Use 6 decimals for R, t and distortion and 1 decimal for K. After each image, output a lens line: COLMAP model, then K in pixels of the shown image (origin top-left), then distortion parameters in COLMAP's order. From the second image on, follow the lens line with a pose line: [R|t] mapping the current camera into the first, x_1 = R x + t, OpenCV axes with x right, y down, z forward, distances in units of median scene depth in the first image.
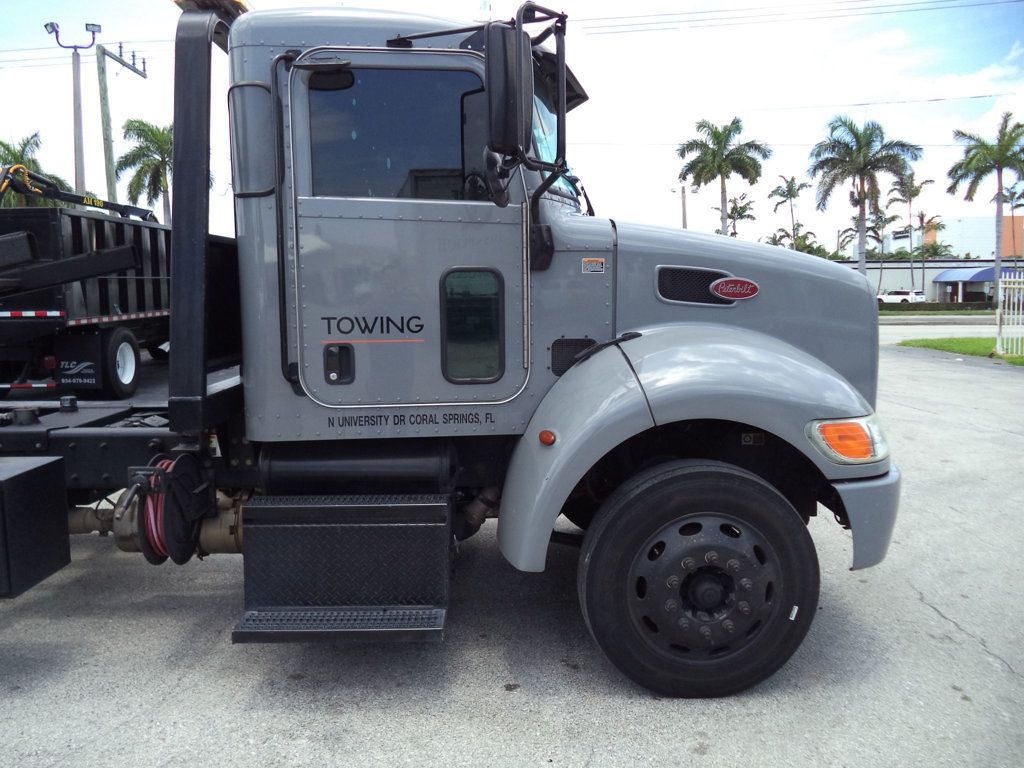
lens RADIAL K [[829.4, 0, 508.2], [0, 829.4, 379.3], [0, 0, 1]] dist [-0.030169, -0.008329]
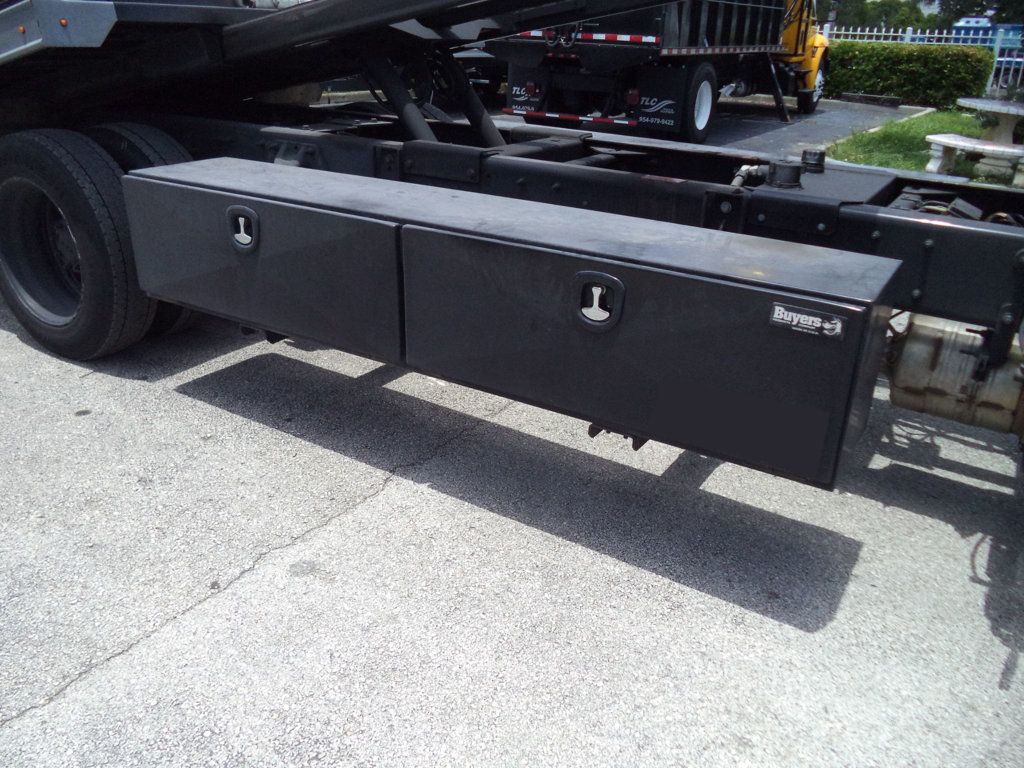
lens RADIAL K [[829.4, 0, 508.2], [0, 829.4, 379.3], [0, 0, 1]] dist [-0.030169, -0.008329]
pose [[0.837011, 0.250137, -0.486665, -0.145498], [-0.102971, 0.945512, 0.308876, 0.006772], [0.537409, -0.208421, 0.817161, 0.109558]]
